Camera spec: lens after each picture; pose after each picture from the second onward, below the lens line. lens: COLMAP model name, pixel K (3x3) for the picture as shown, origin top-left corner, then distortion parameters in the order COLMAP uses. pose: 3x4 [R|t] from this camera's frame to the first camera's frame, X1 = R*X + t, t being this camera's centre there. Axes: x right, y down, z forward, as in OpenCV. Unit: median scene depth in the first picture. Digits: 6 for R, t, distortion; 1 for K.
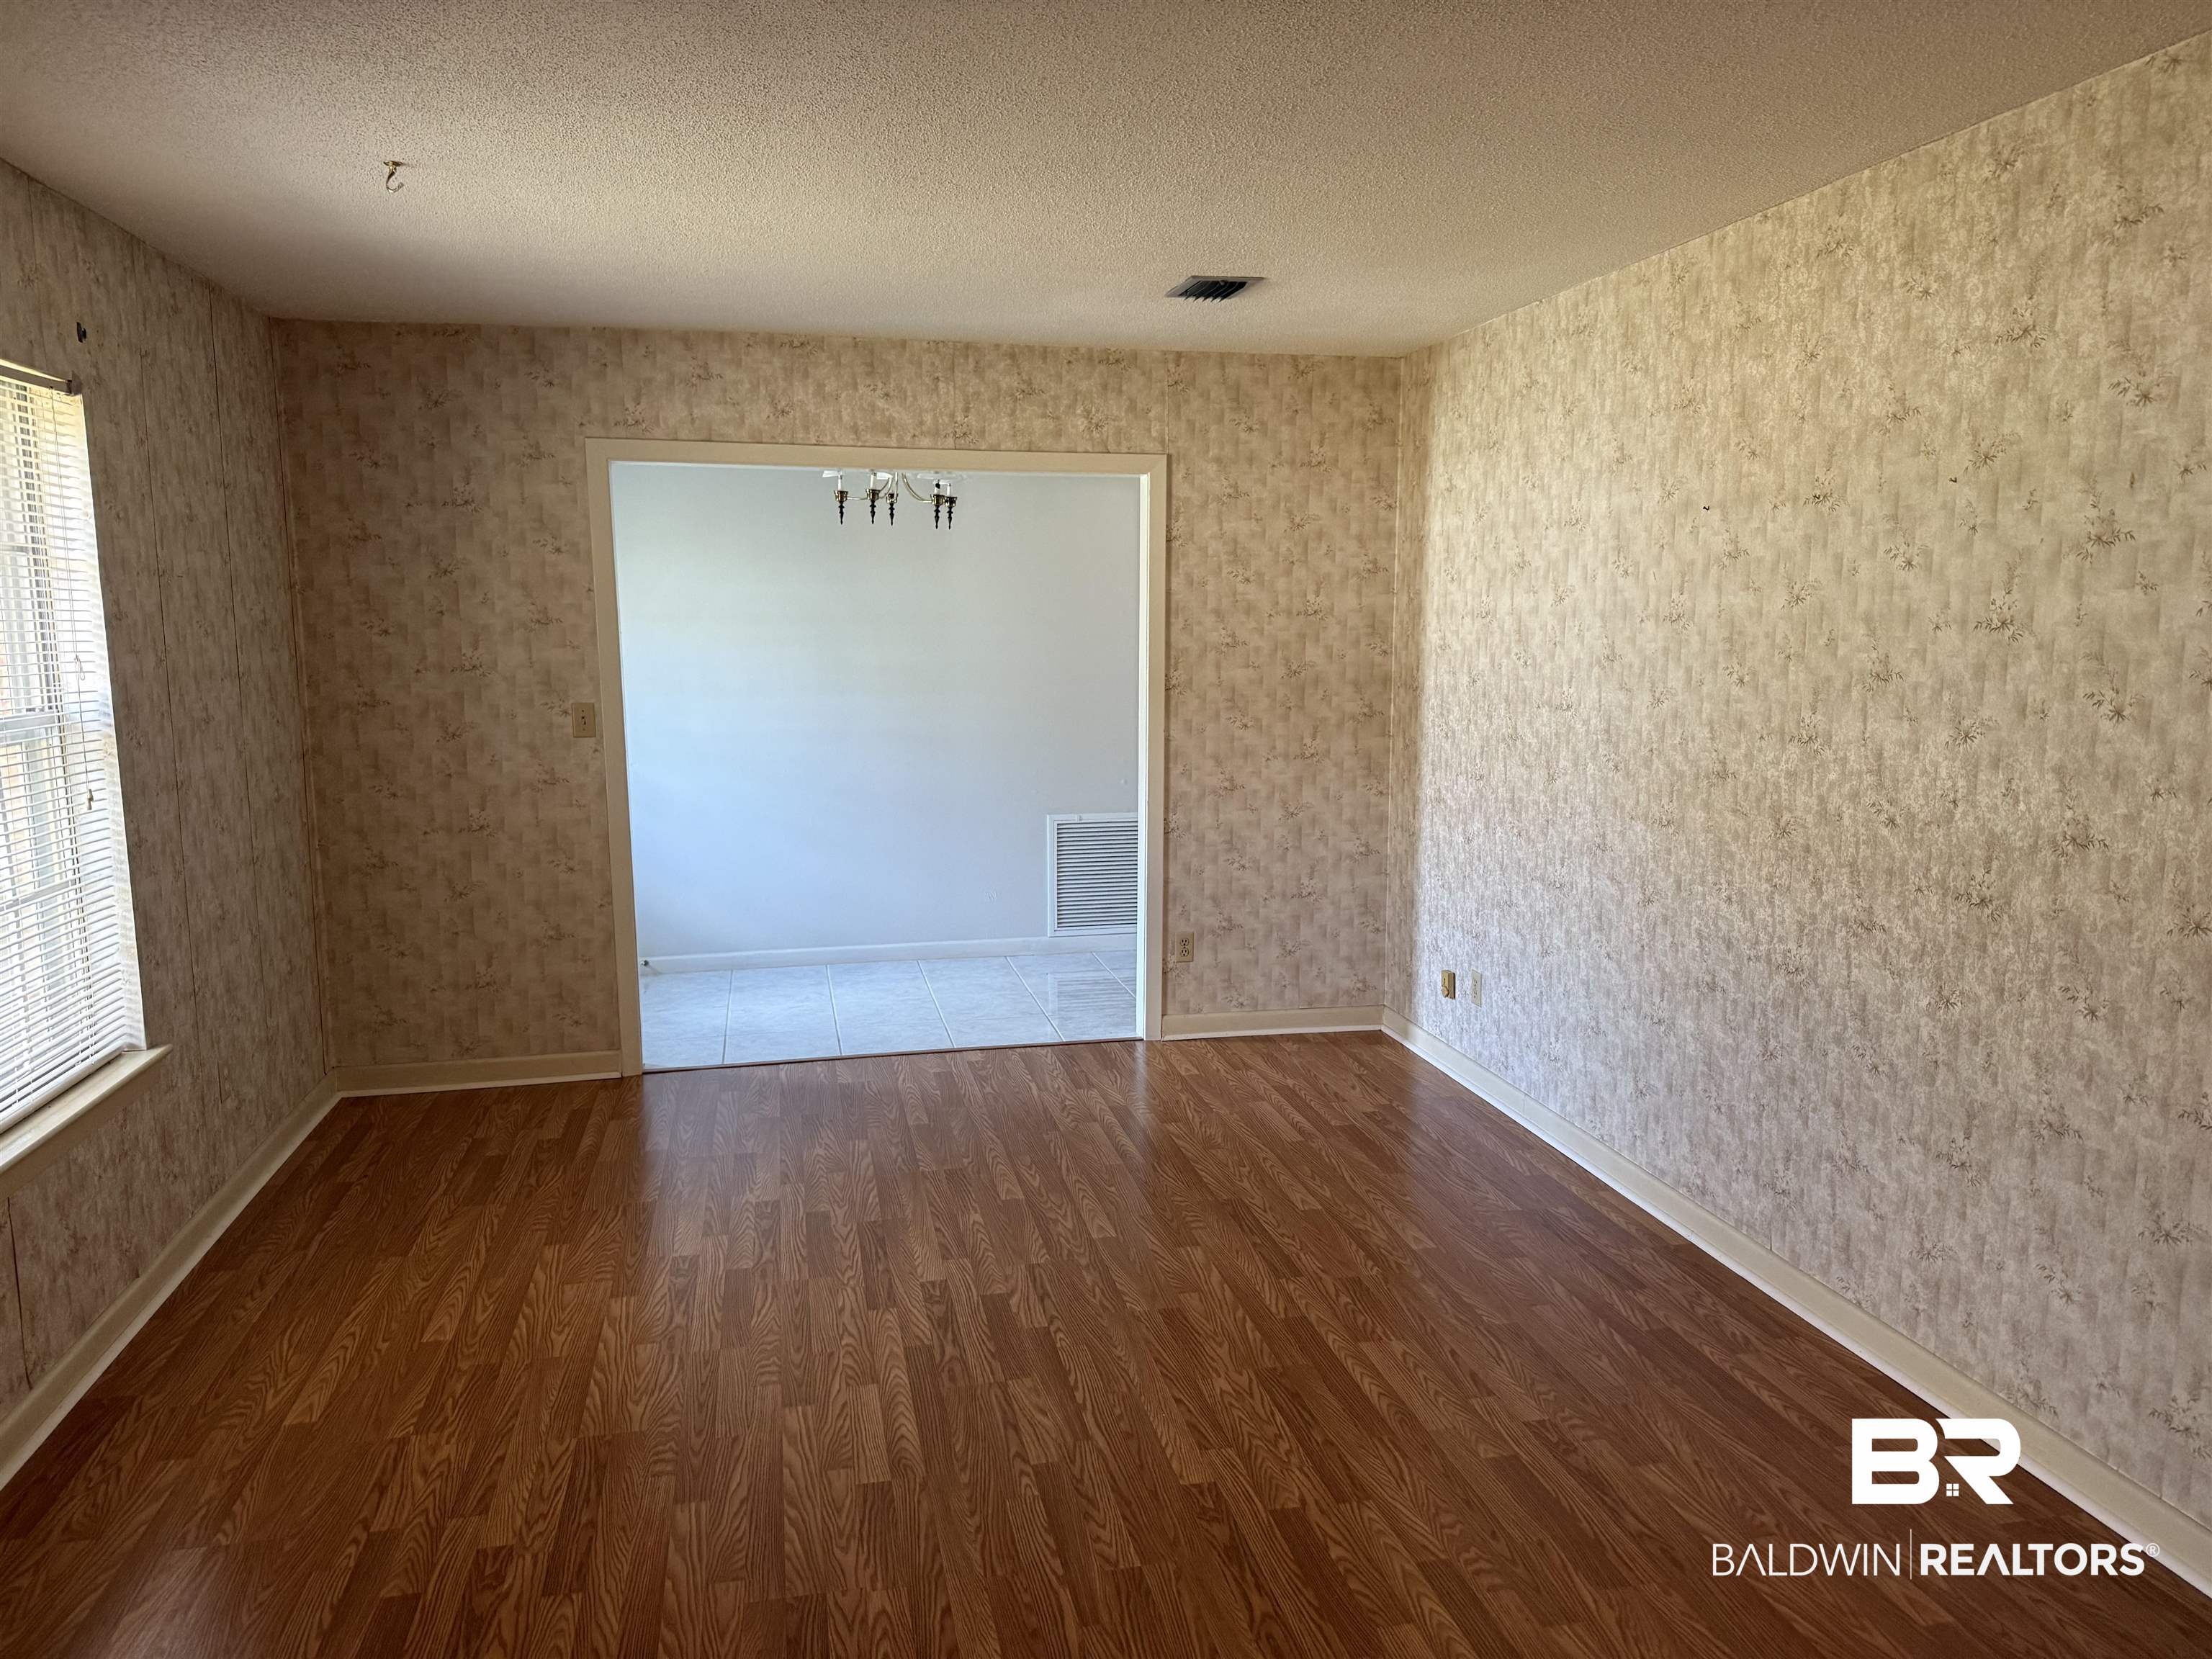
lens RADIAL K [[1537.7, 0, 1106.0], [0, 1537.7, 829.5], [0, 0, 1]] dist [0.187177, -0.382479]
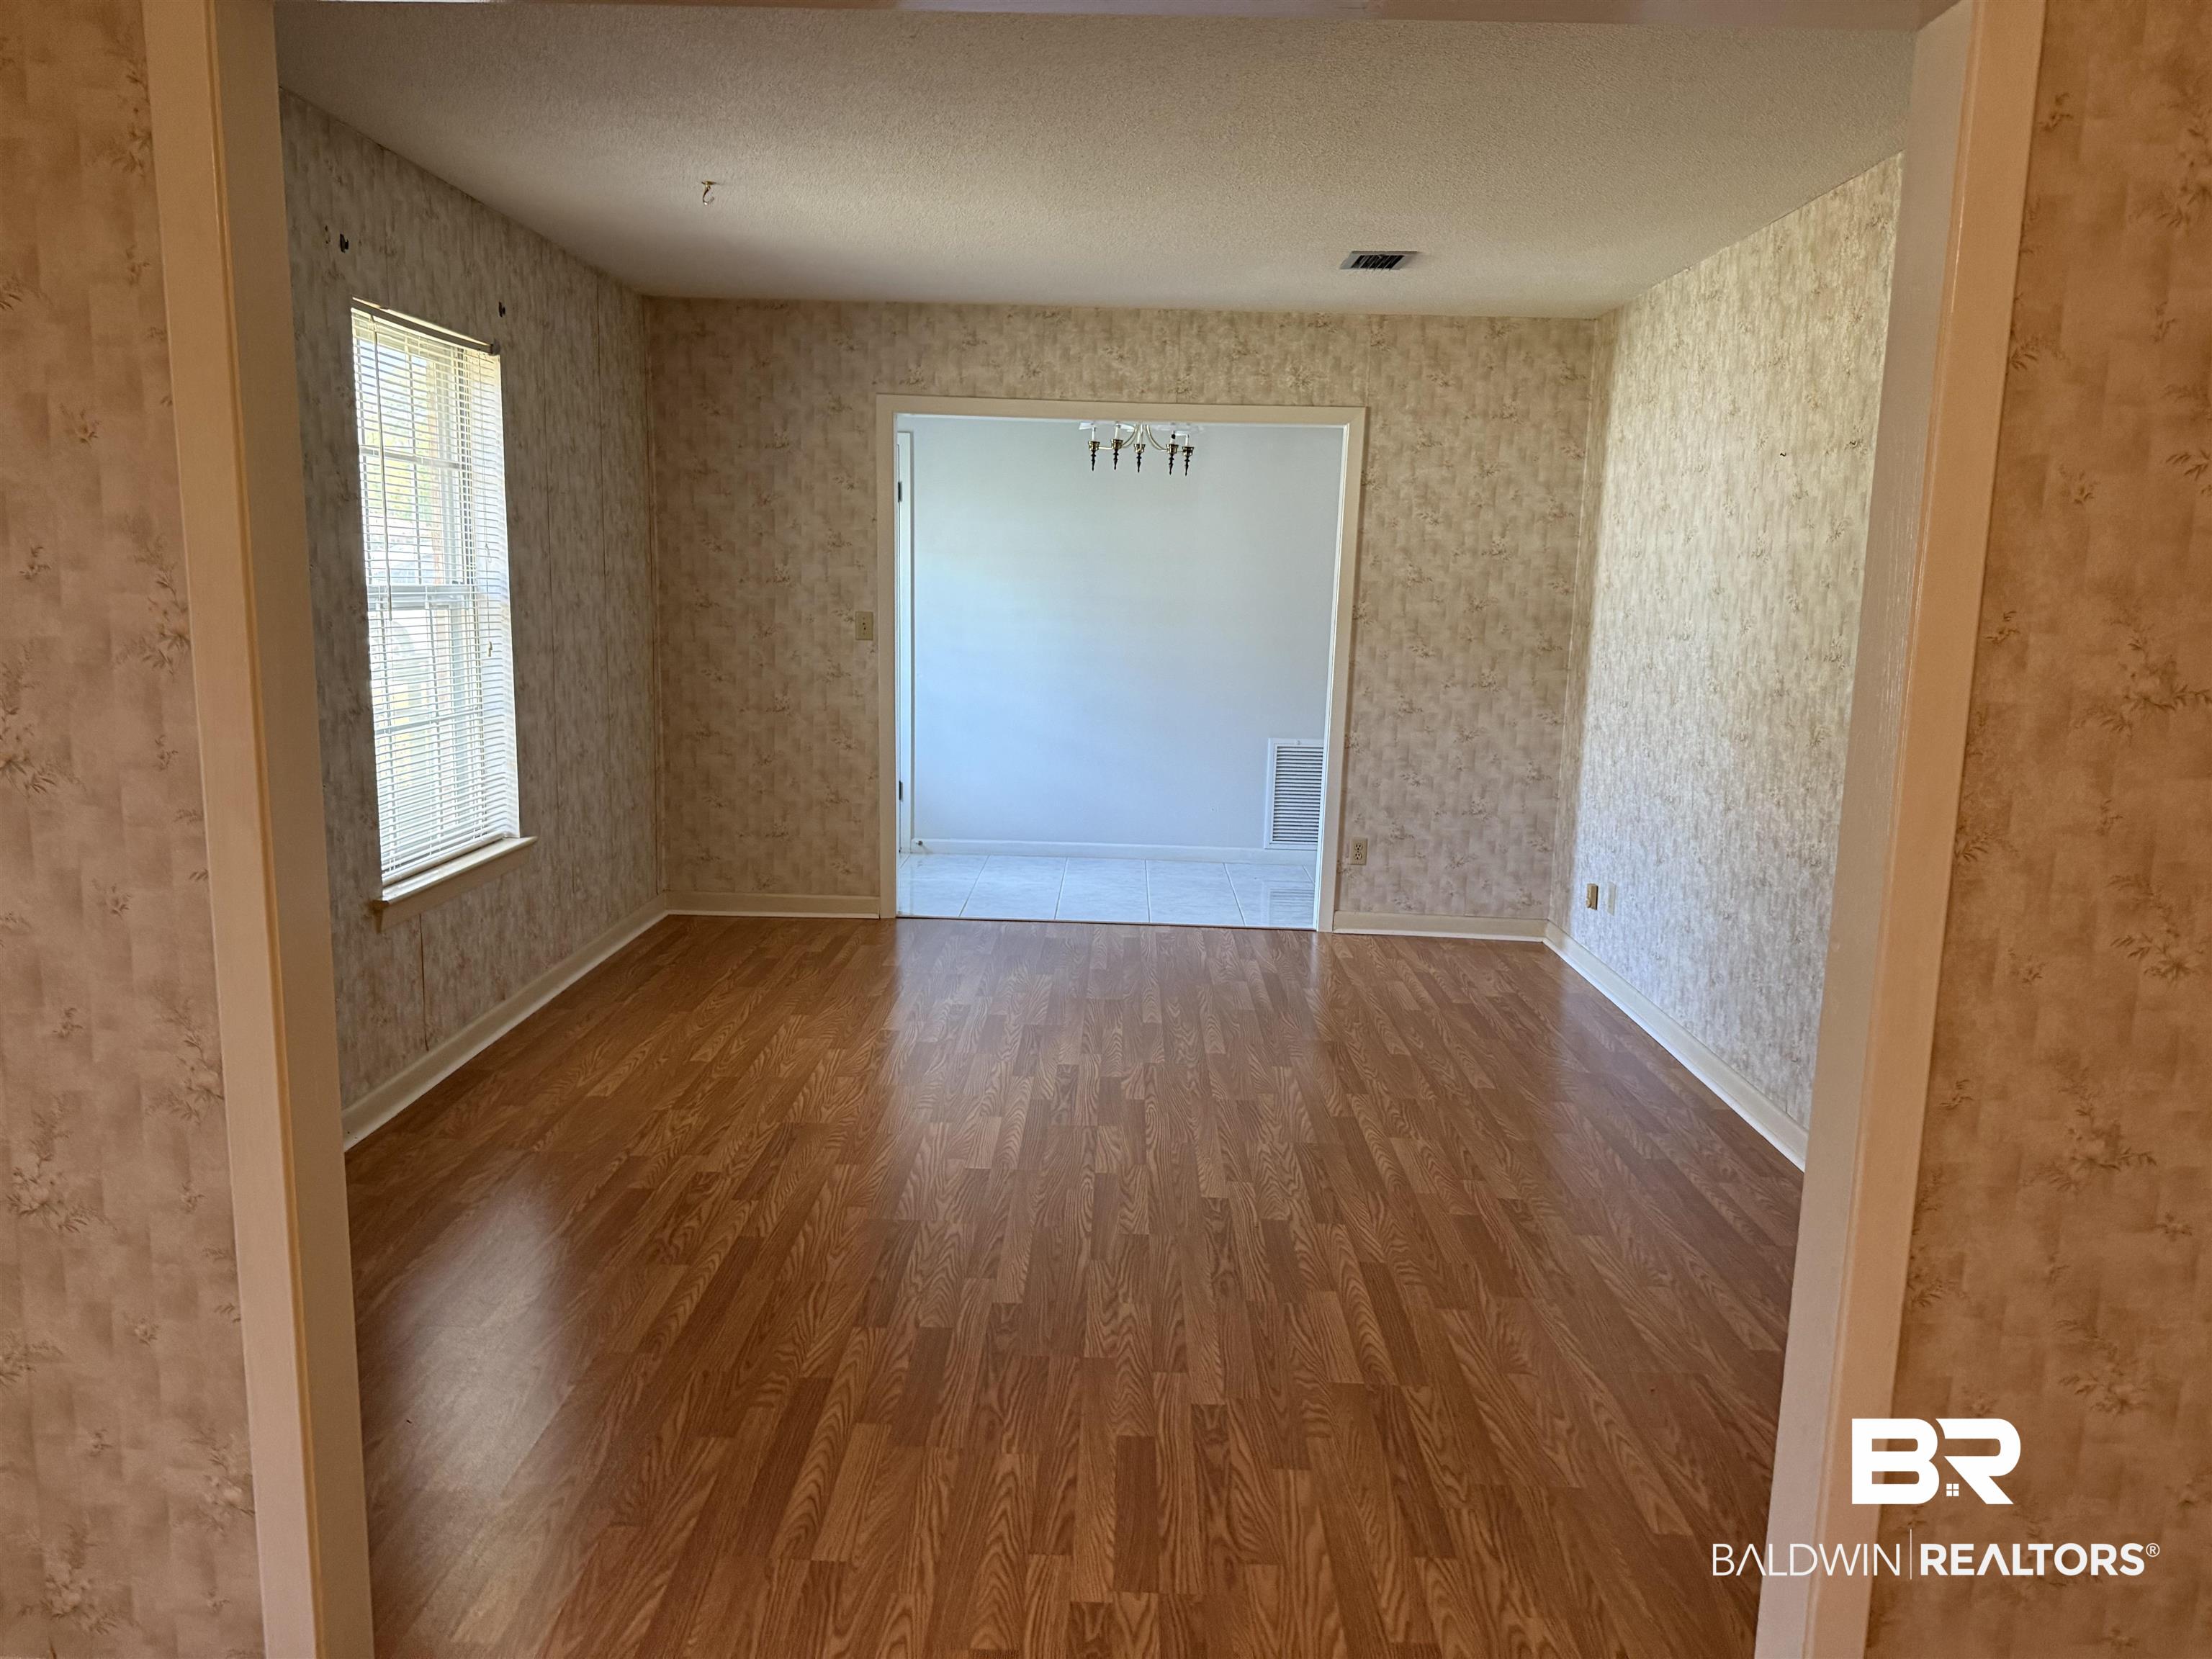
lens RADIAL K [[1612.1, 0, 1116.8], [0, 1612.1, 836.4], [0, 0, 1]] dist [0.165444, -0.325336]
pose [[0.971377, 0.064616, -0.228585, 0.162111], [-0.061590, 0.997894, 0.020352, 0.057343], [0.229419, -0.005691, 0.973311, -0.198908]]
